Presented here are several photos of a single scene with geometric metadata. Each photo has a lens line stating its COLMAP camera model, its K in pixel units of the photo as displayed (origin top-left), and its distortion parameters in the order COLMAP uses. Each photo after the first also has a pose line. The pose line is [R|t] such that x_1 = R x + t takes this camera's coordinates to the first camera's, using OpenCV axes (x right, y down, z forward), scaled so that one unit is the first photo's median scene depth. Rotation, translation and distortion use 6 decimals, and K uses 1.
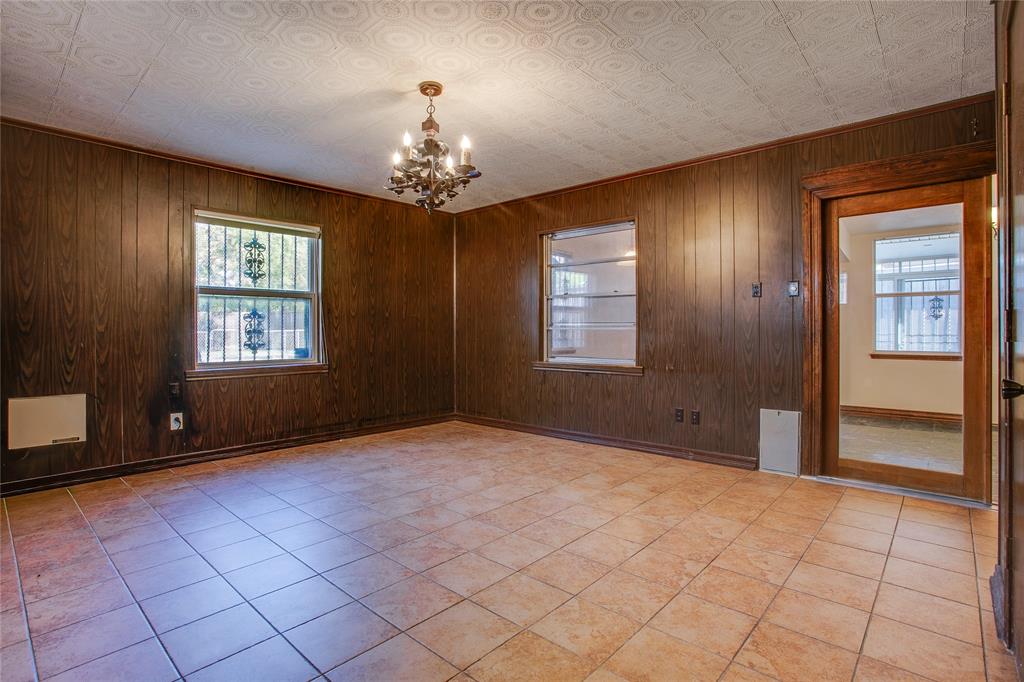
lens RADIAL K [[505.3, 0, 504.6], [0, 505.3, 337.8], [0, 0, 1]] dist [0.000896, 0.001021]
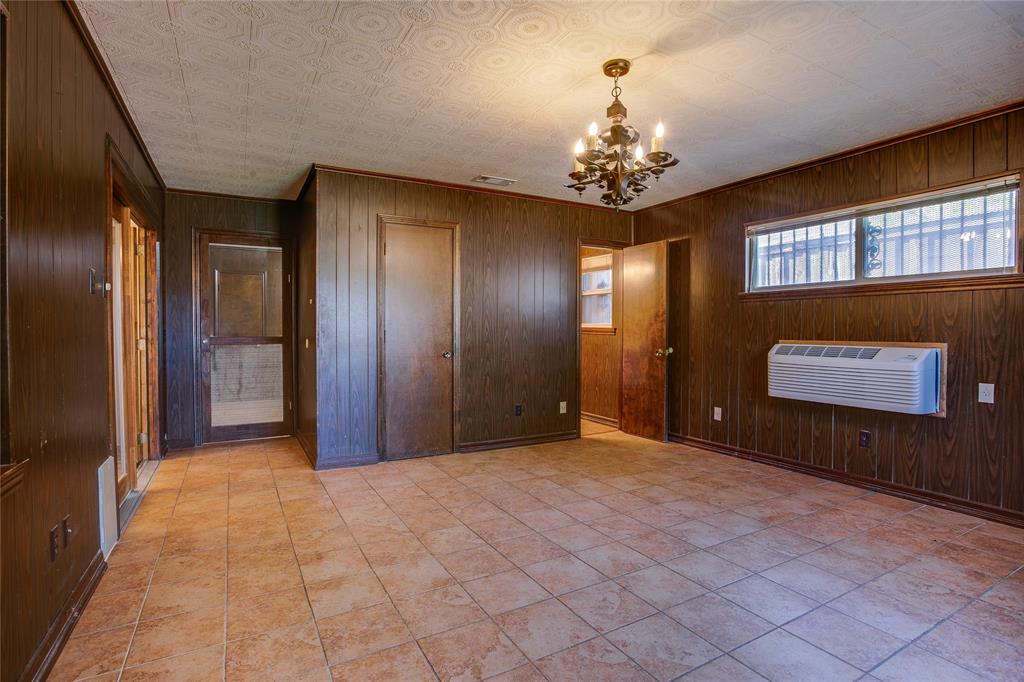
lens RADIAL K [[505.3, 0, 504.6], [0, 505.3, 337.8], [0, 0, 1]] dist [0.000896, 0.001021]
pose [[-0.946451, -0.001081, 0.322844, -0.247290], [0.008110, 0.999599, 0.027124, -0.051317], [-0.322744, 0.028290, -0.946063, 1.902966]]
